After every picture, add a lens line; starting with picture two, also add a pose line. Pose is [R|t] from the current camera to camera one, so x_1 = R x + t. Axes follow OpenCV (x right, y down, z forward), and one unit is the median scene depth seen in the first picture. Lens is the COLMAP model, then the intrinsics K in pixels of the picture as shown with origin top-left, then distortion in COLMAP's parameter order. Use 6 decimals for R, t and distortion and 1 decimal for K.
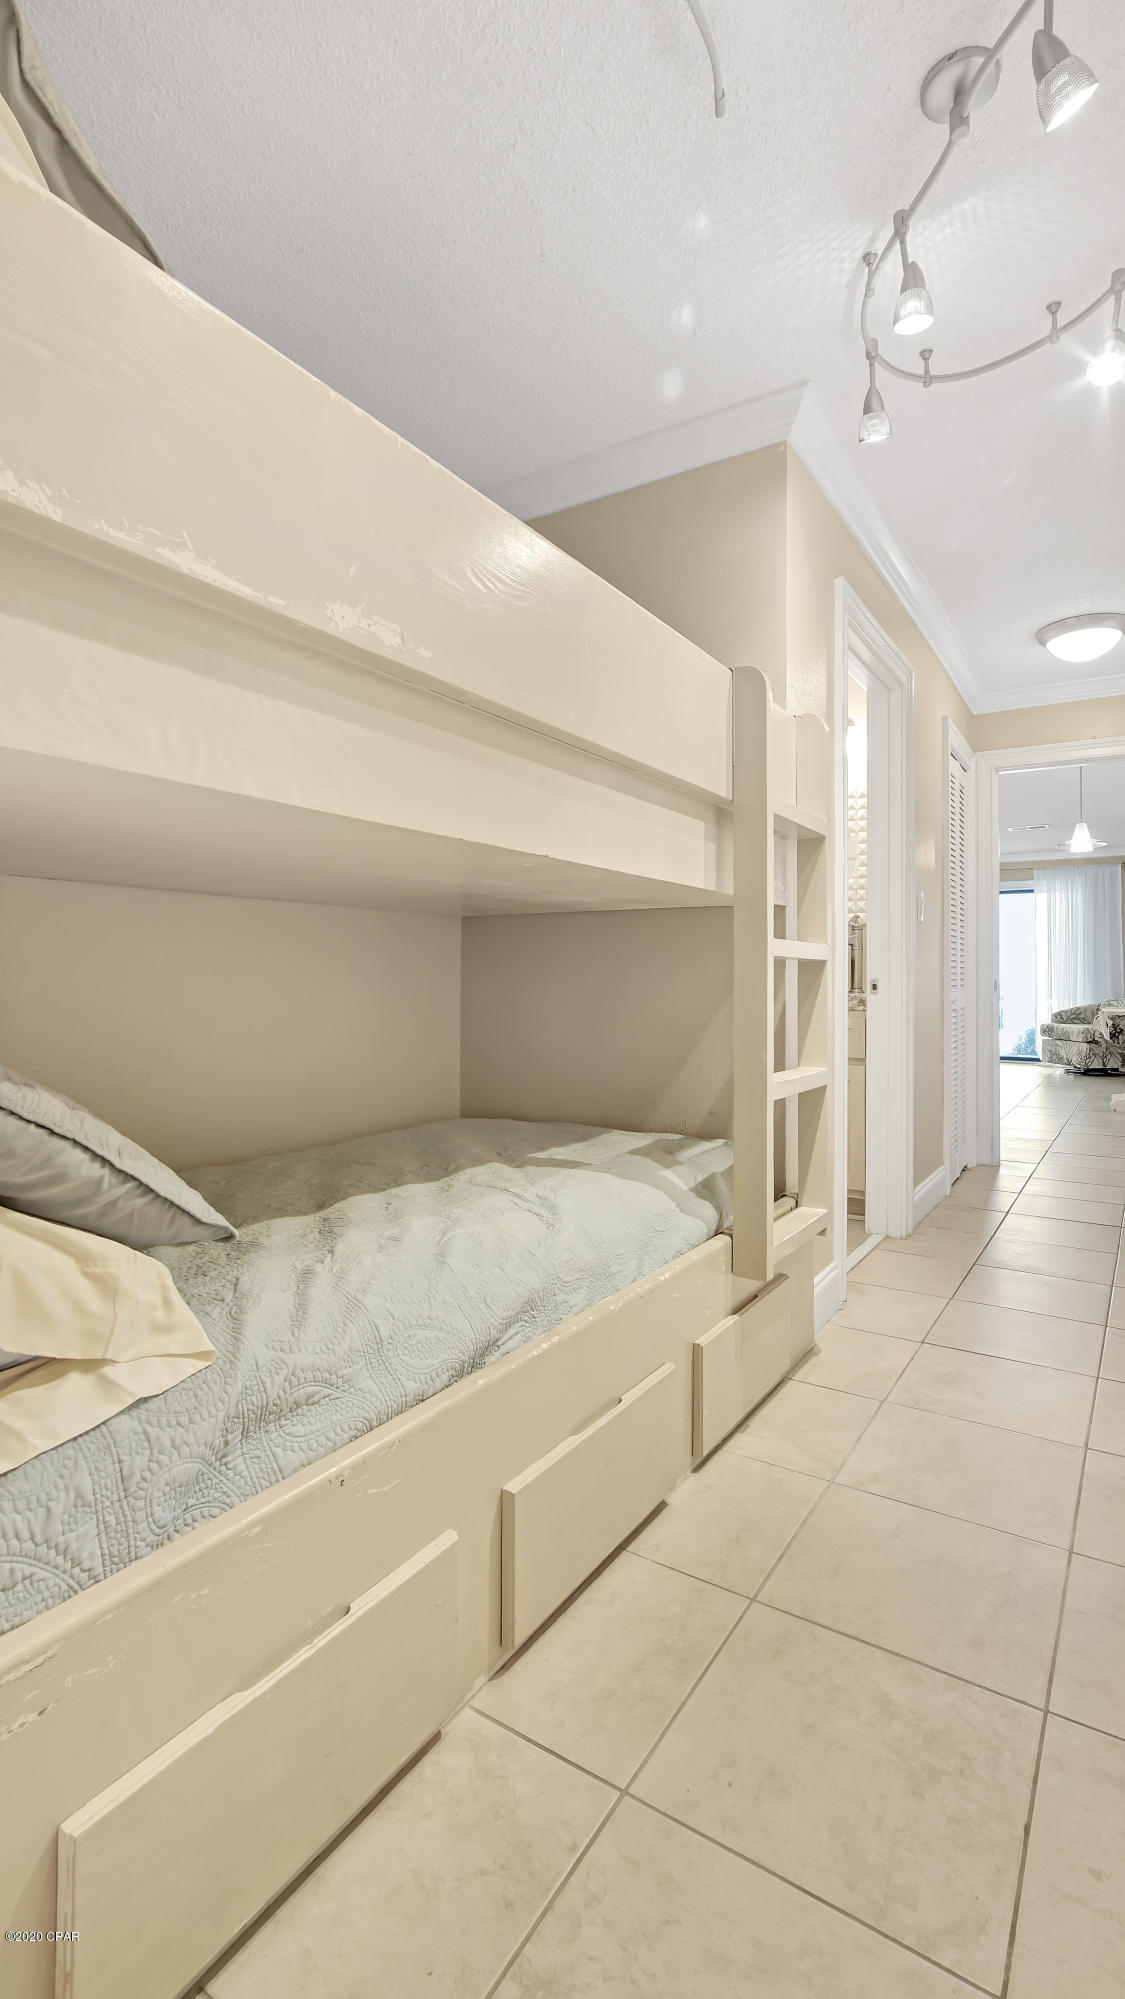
lens RADIAL K [[947.0, 0, 562.5], [0, 947.0, 999.5], [0, 0, 1]] dist [-0.002869, -0.000257]
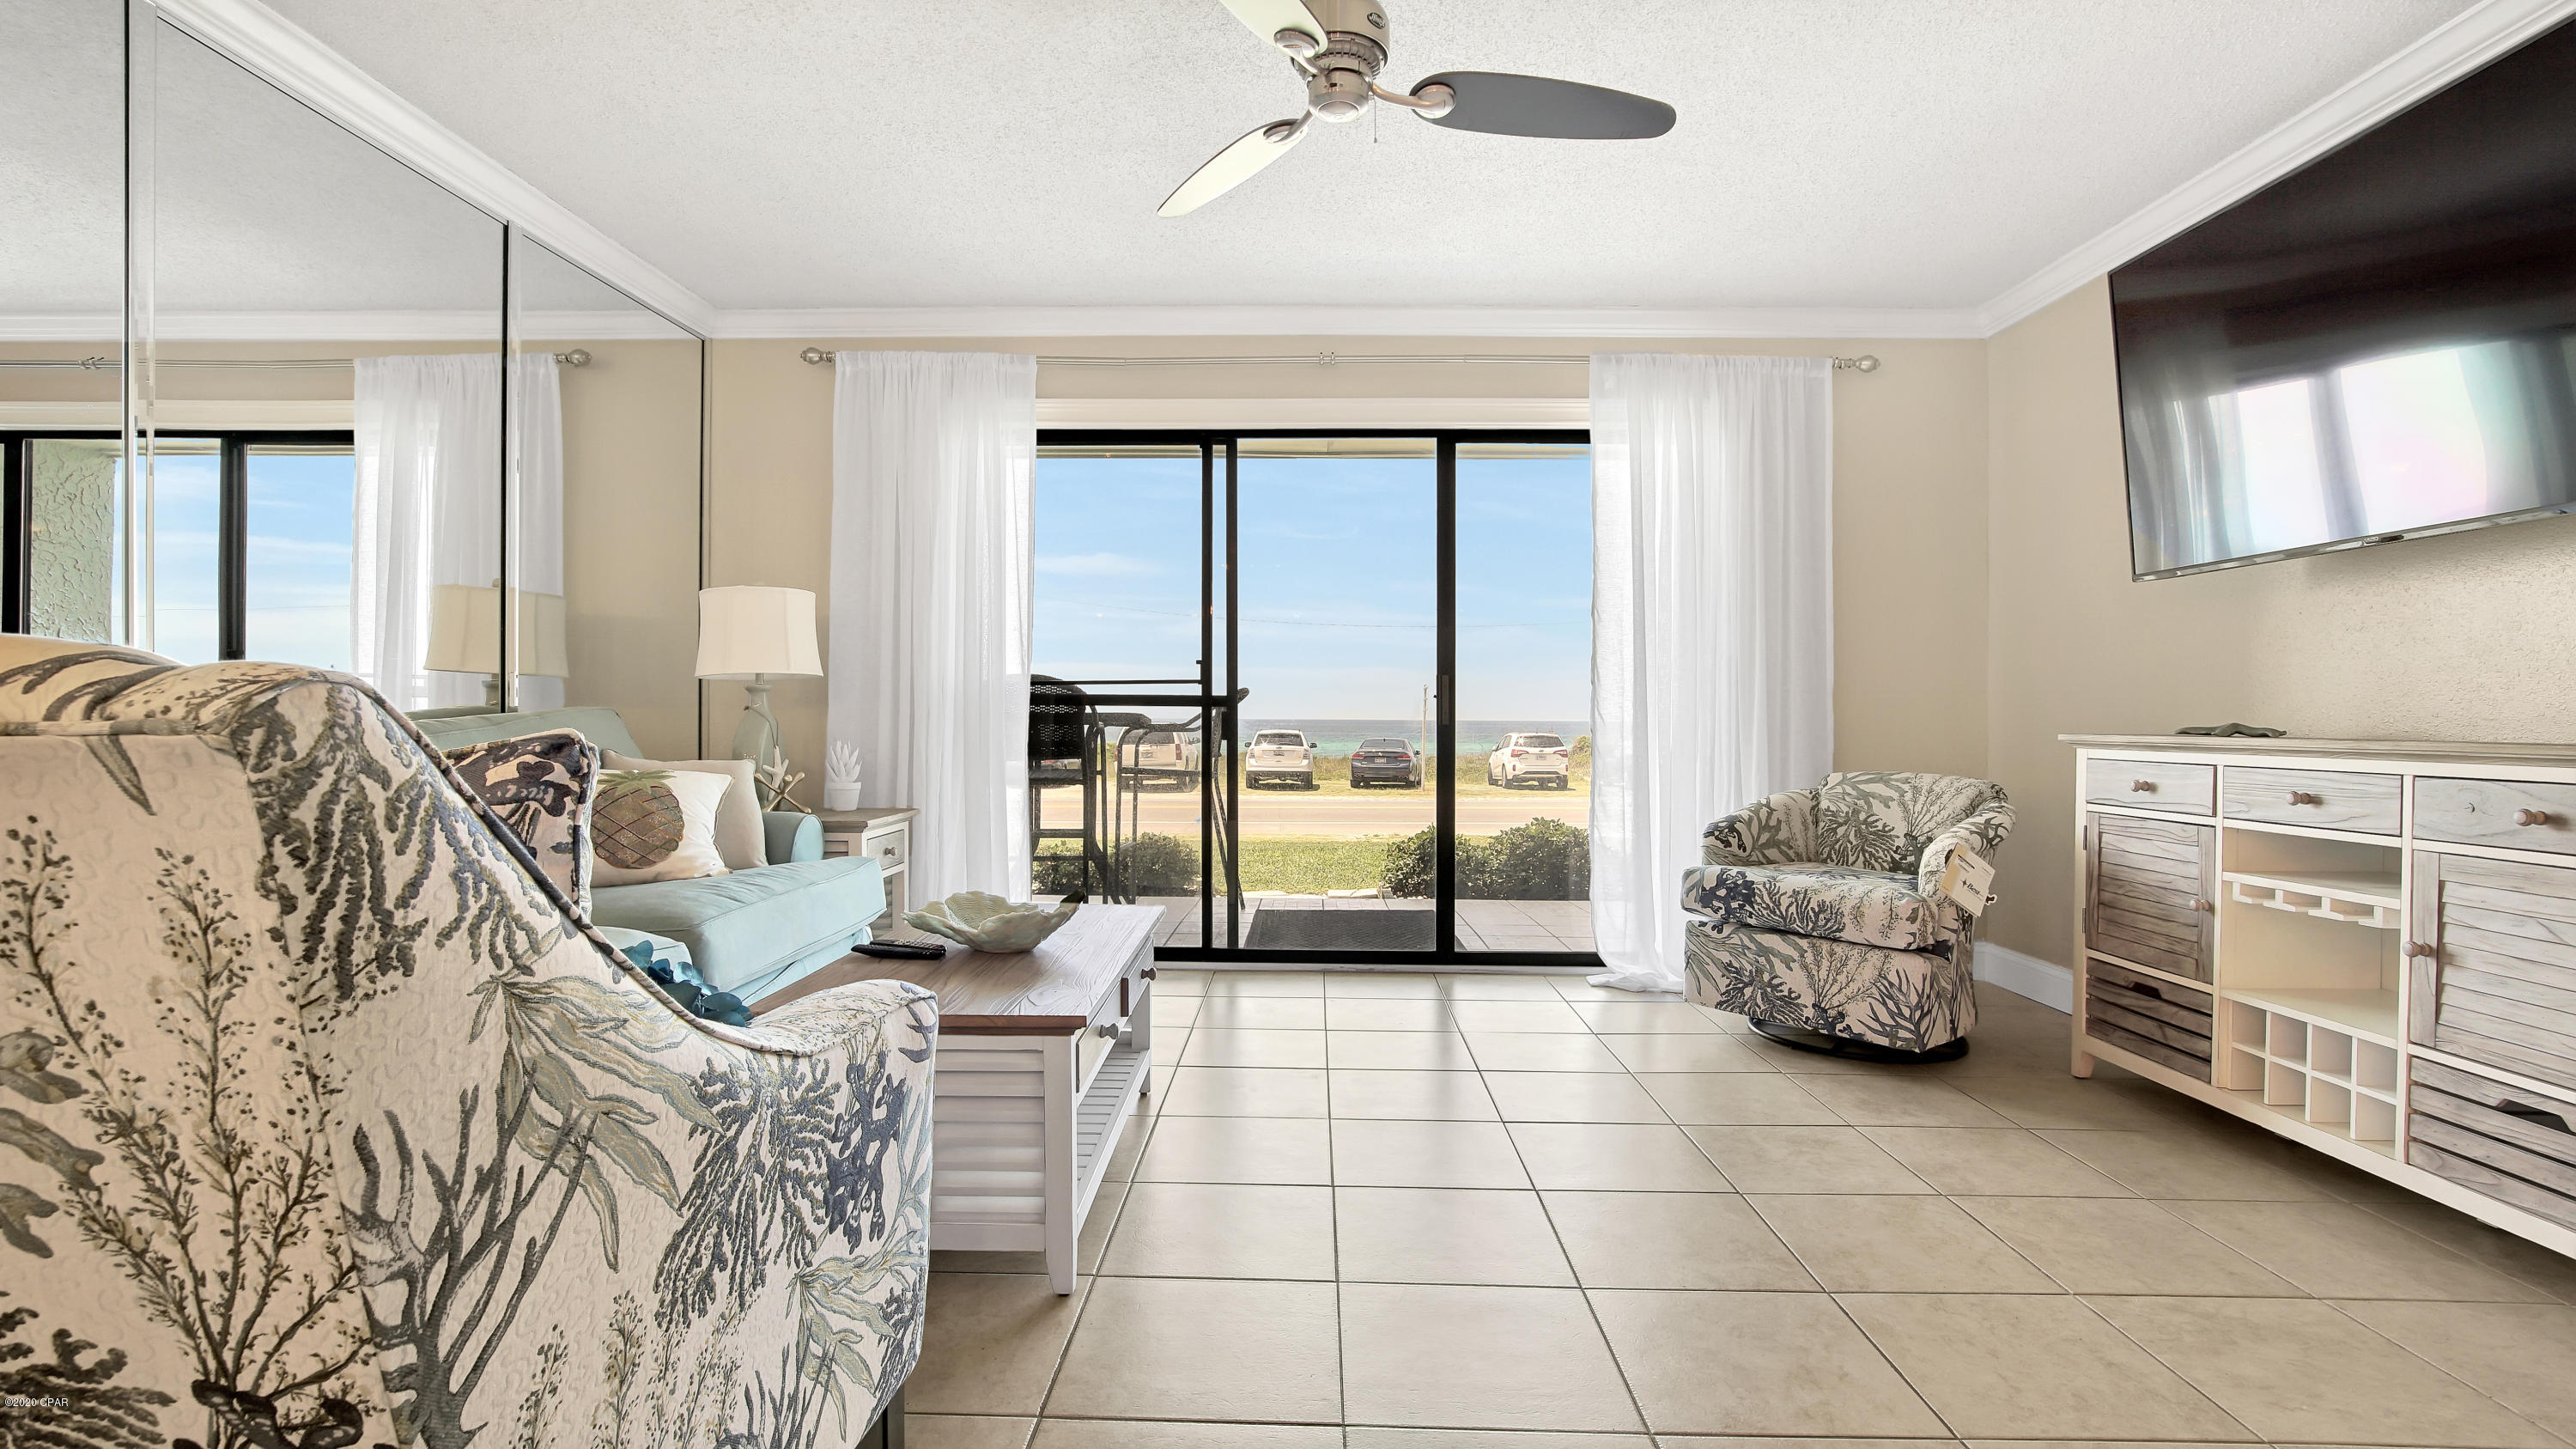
lens RADIAL K [[1211.7, 0, 1276.3], [0, 1211.7, 702.2], [0, 0, 1]] dist [-0.024812, 0.009465]
pose [[0.854586, 0.011147, 0.519191, 1.153218], [0.005034, 0.999545, -0.029747, -0.075265], [-0.519286, 0.028035, 0.854141, 4.079879]]
